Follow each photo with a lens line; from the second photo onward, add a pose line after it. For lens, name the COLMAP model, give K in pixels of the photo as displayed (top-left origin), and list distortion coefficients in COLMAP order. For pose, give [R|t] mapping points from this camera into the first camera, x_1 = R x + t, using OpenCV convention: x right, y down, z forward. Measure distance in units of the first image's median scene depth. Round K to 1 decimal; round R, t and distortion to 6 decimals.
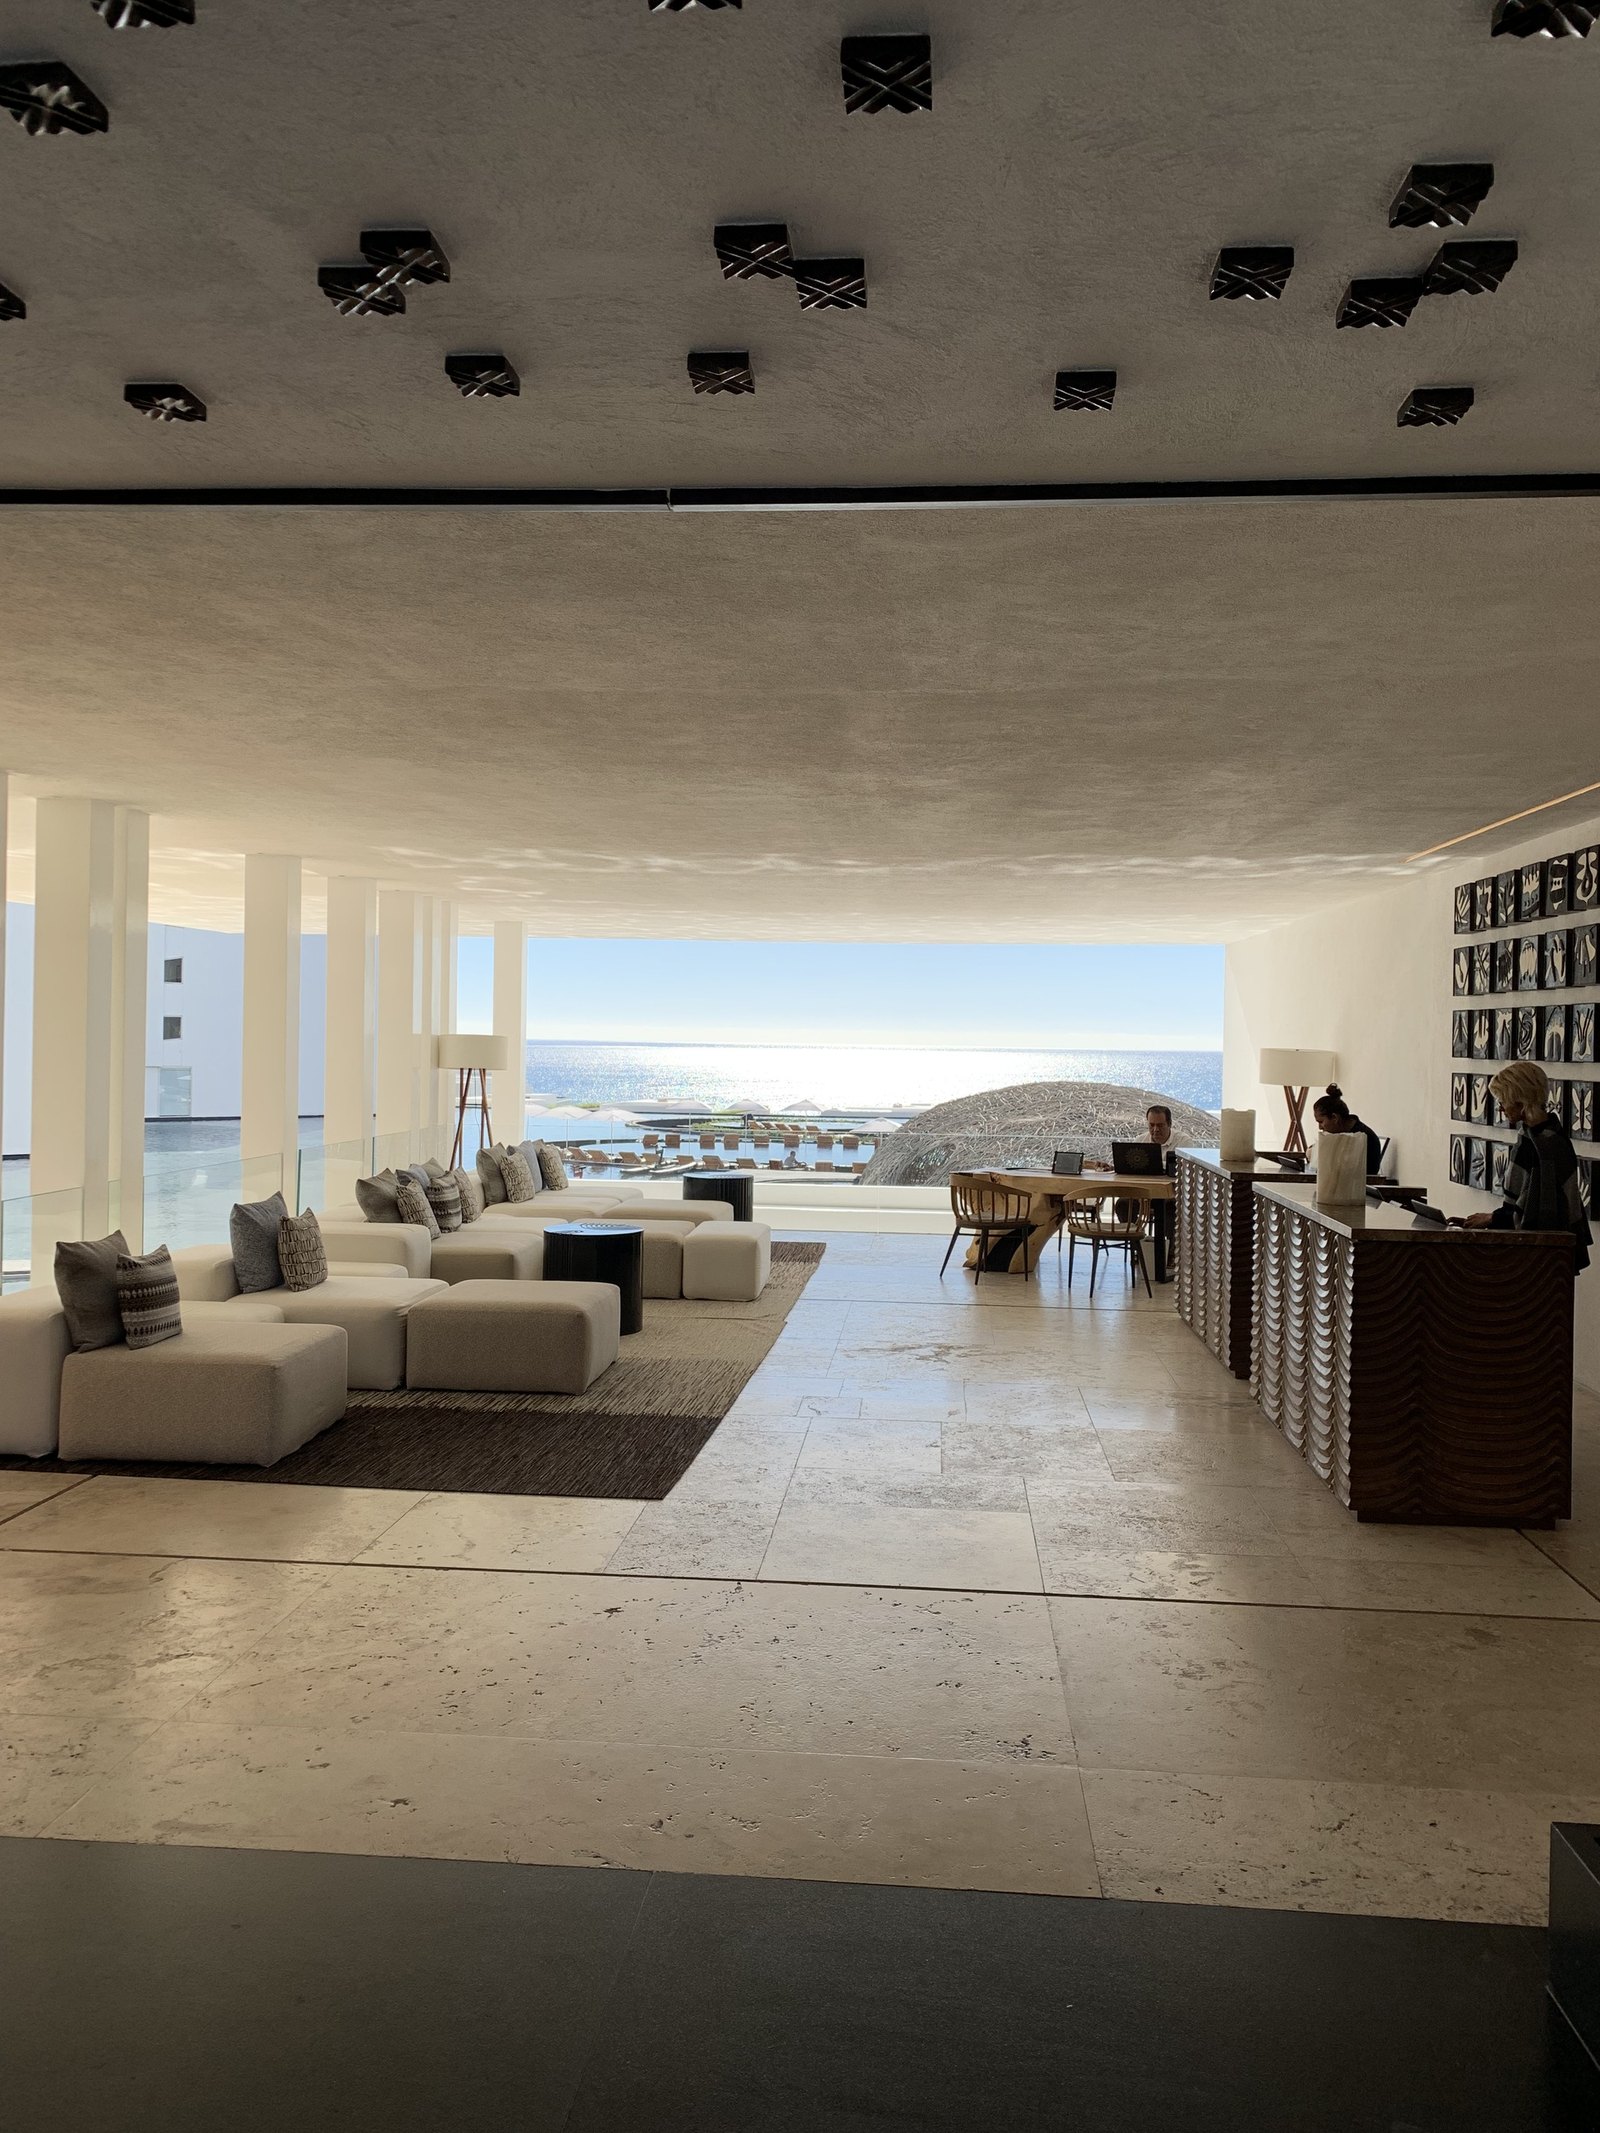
lens RADIAL K [[1579.3, 0, 800.0], [0, 1579.3, 1066.5], [0, 0, 1]] dist [-0.006459, -0.009316]
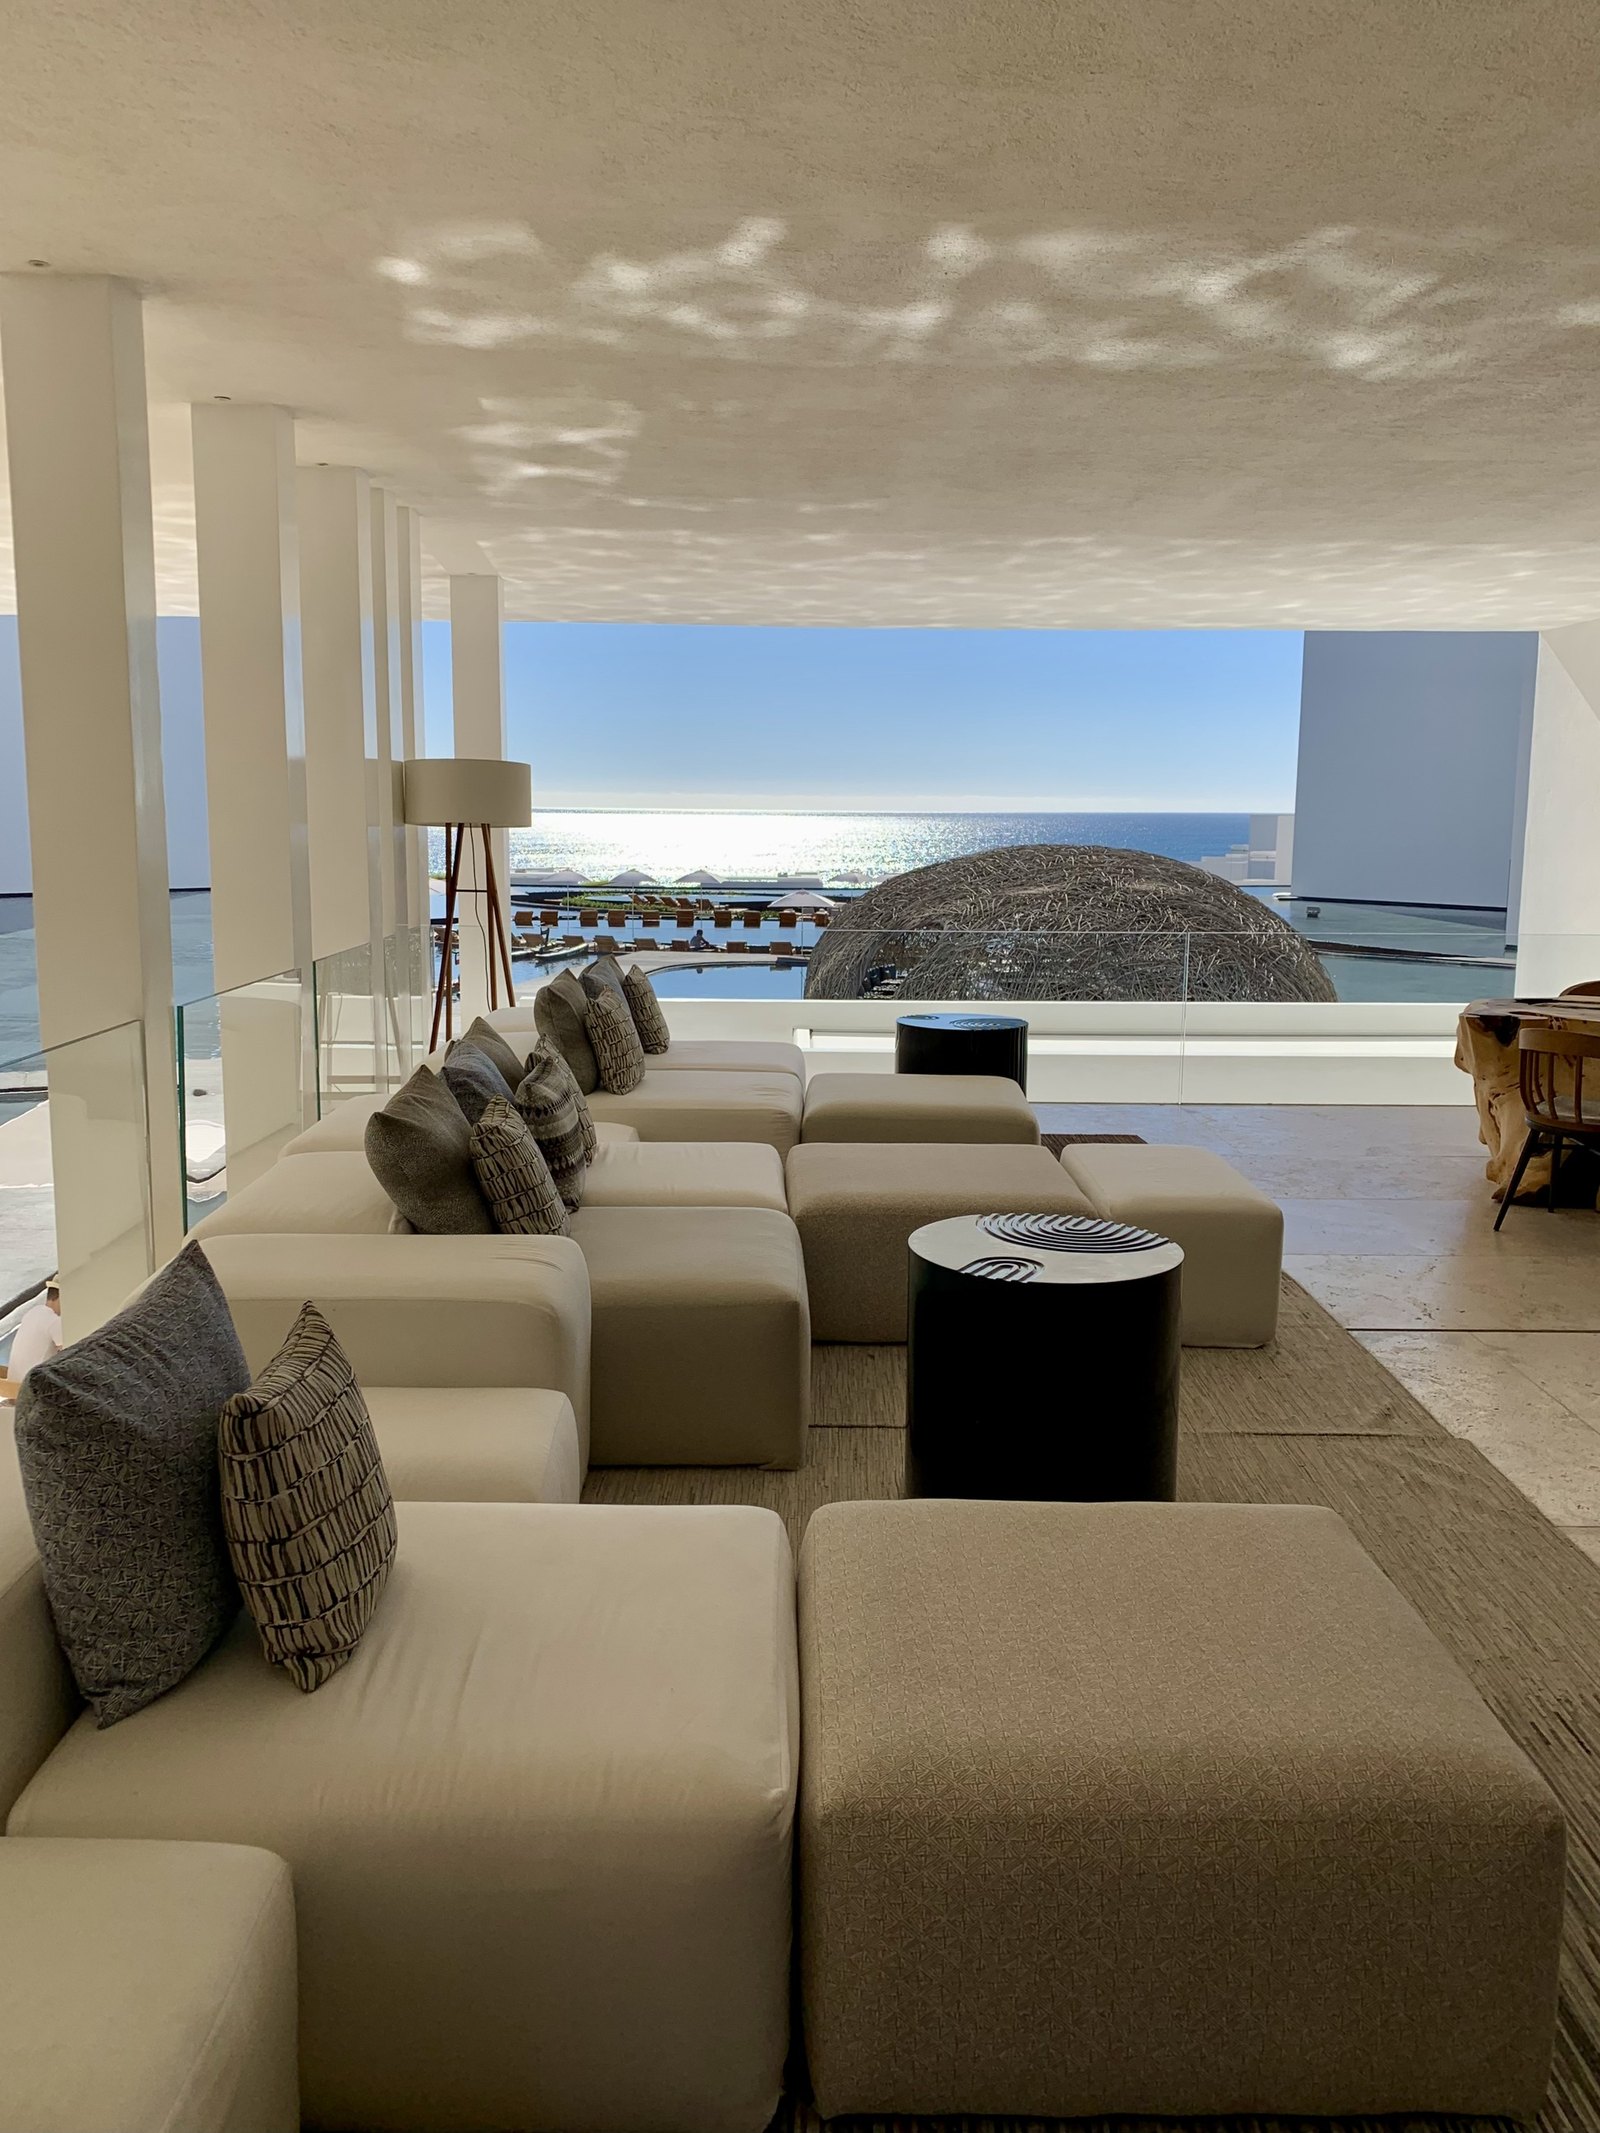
lens RADIAL K [[1579.3, 0, 800.0], [0, 1579.3, 1066.5], [0, 0, 1]] dist [-0.006459, -0.009316]
pose [[0.994056, -0.019050, 0.107192, -0.044979], [0.003254, 0.989331, 0.145647, 0.001394], [-0.108823, -0.144433, 0.983512, 0.127838]]
